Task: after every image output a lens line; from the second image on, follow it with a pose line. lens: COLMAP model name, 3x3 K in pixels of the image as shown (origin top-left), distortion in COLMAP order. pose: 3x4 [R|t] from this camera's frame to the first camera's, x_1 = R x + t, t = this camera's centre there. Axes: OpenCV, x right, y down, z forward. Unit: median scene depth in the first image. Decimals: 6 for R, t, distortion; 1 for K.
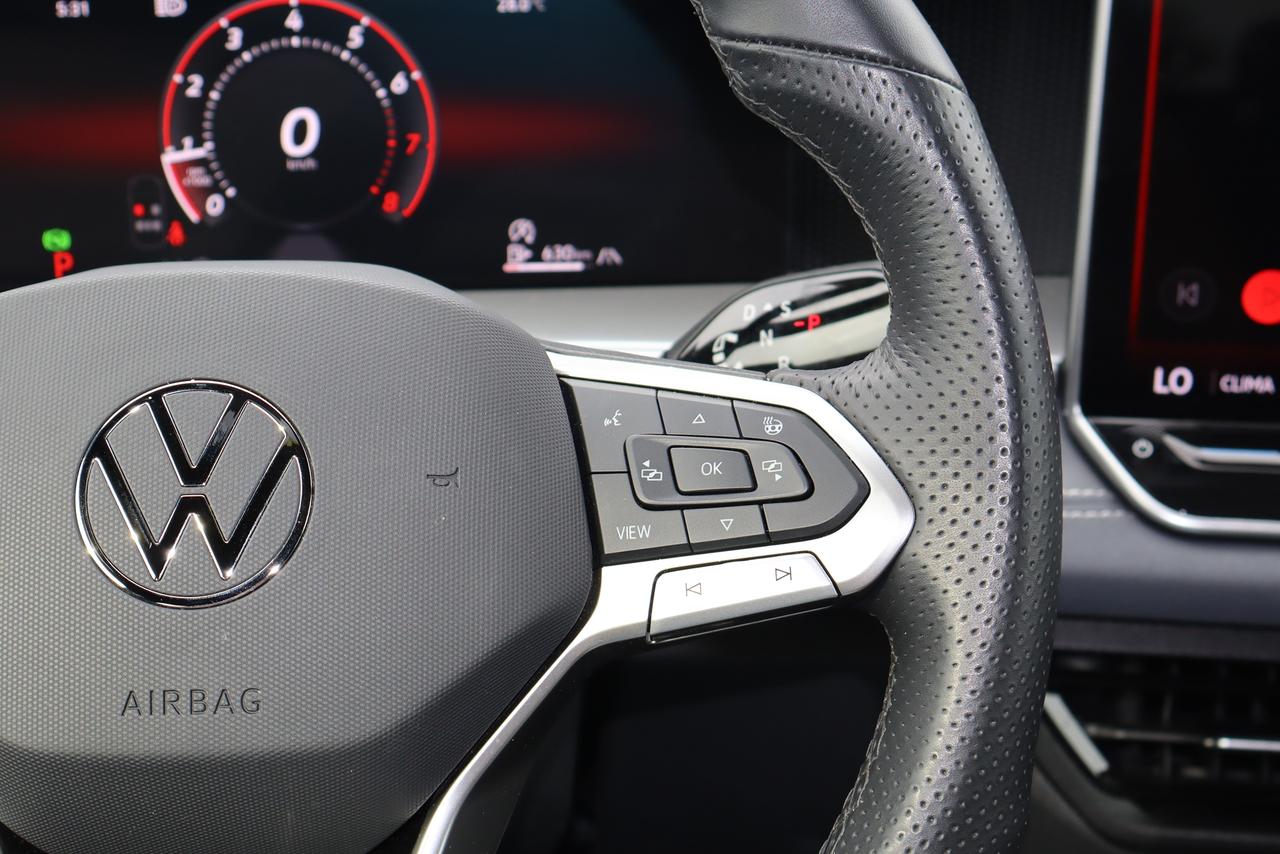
lens RADIAL K [[2026.0, 0, 647.4], [0, 2026.0, 428.5], [0, 0, 1]] dist [0.014175, 0.000000]
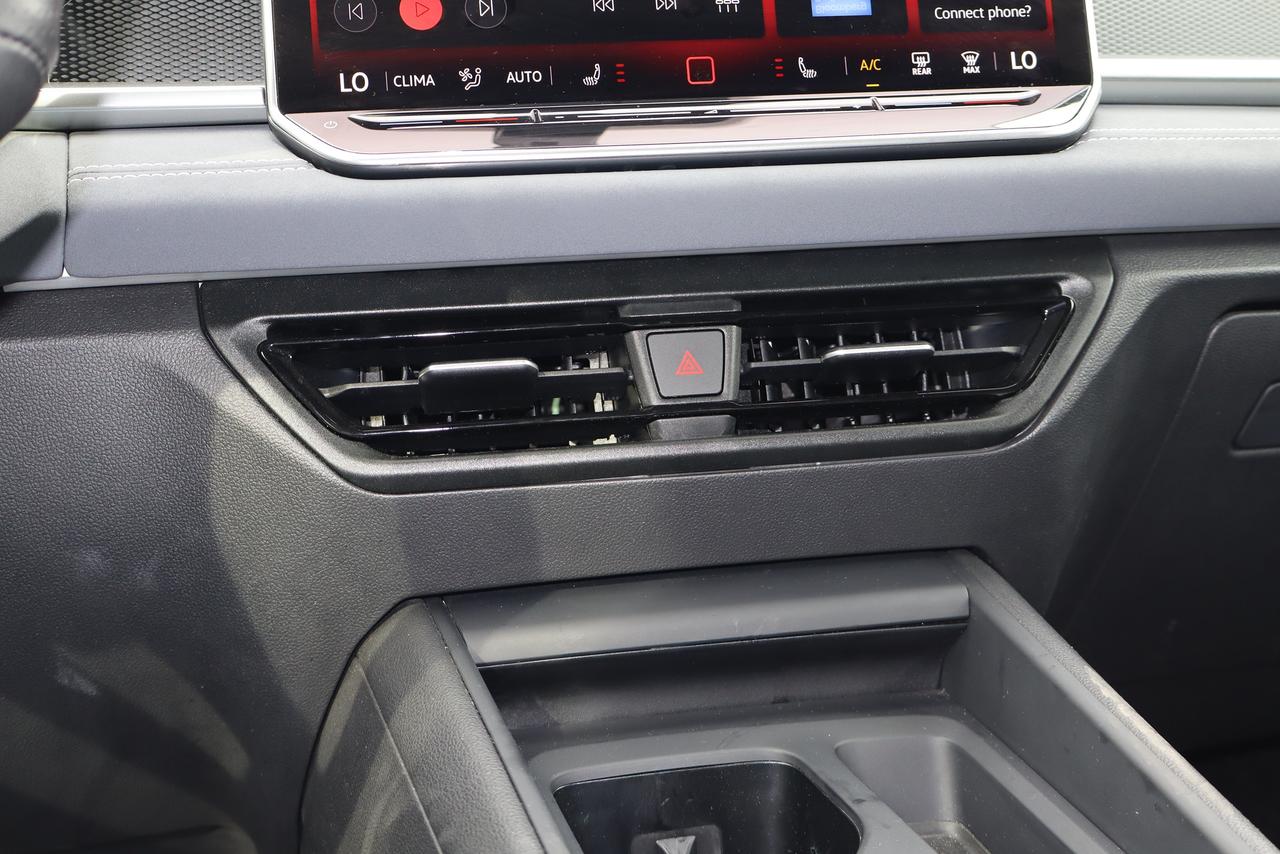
lens RADIAL K [[1327.8, 0, 637.2], [0, 1327.8, 426.5], [0, 0, 1]] dist [0.012146, 0.000000]
pose [[0.962856, -0.071406, 0.260403, 0.261149], [0.152866, 0.939120, -0.307711, 0.577556], [-0.222577, 0.336088, 0.915153, 0.392222]]
